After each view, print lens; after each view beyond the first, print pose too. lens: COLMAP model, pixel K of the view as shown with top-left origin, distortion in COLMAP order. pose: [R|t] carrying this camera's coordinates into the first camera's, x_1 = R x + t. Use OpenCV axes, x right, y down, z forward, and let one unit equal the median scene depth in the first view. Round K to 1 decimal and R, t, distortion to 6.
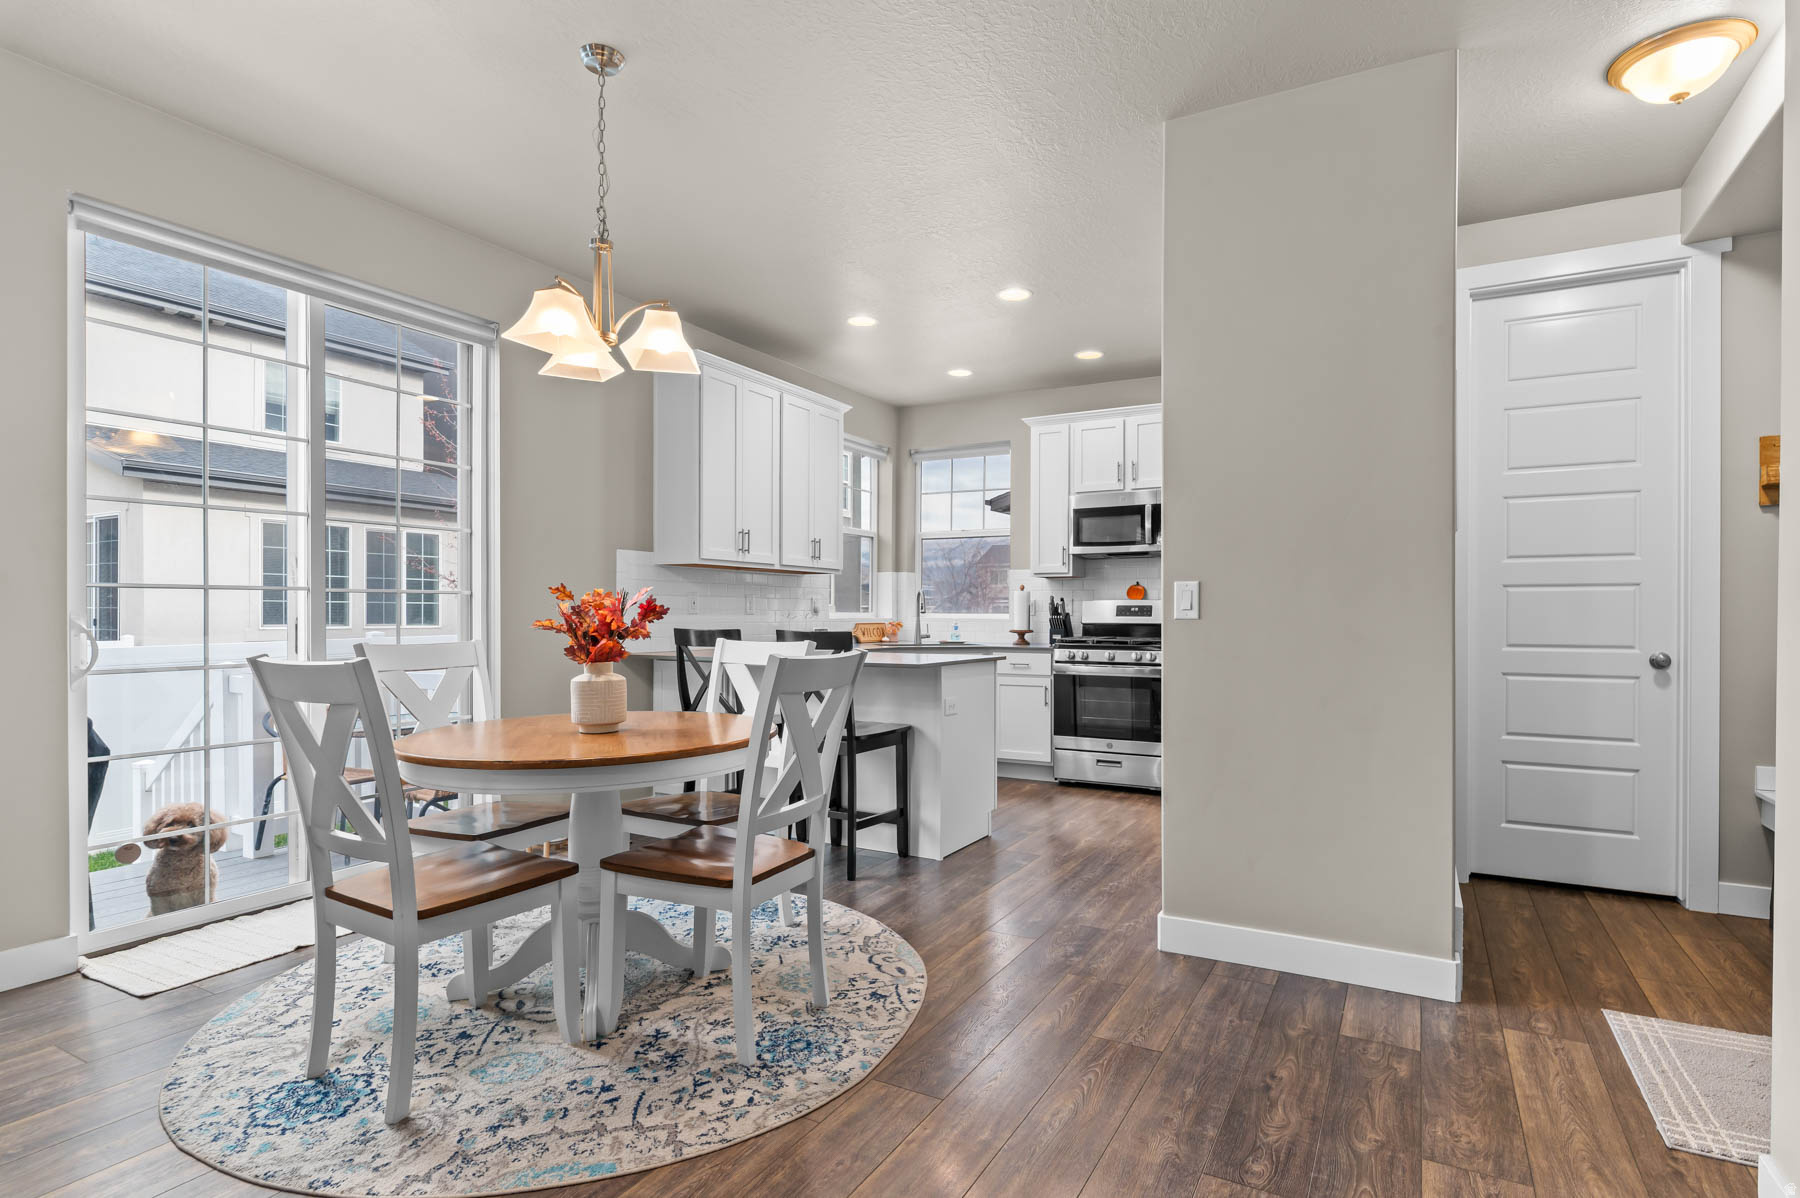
lens RADIAL K [[905.5, 0, 906.5], [0, 905.5, 607.8], [0, 0, 1]] dist [-0.016032, 0.000031]
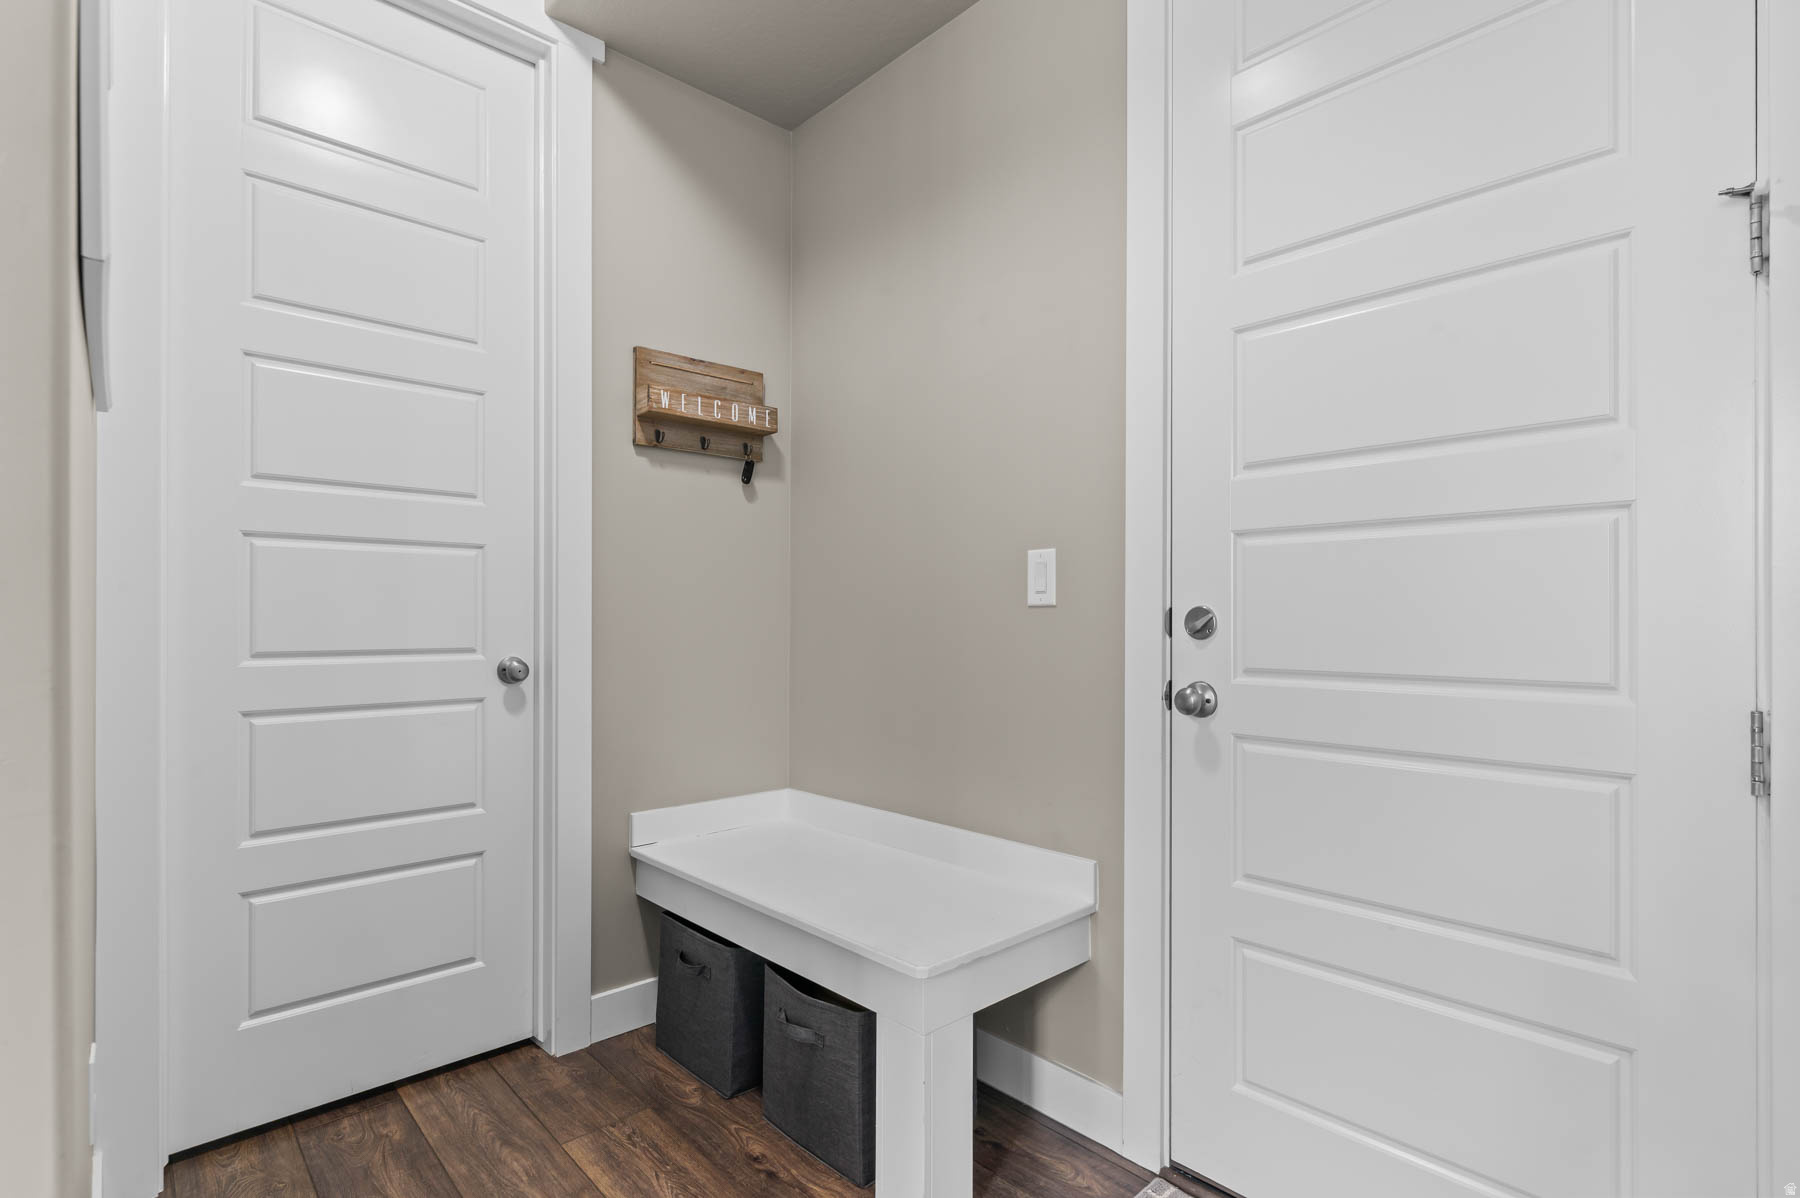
lens RADIAL K [[888.9, 0, 914.7], [0, 888.9, 615.3], [0, 0, 1]] dist [0.011177, -0.000336]
pose [[0.308138, -0.003764, 0.951334, 0.340446], [-0.006521, 0.999960, 0.006068, 0.015258], [-0.951319, -0.008073, 0.308102, 0.547643]]
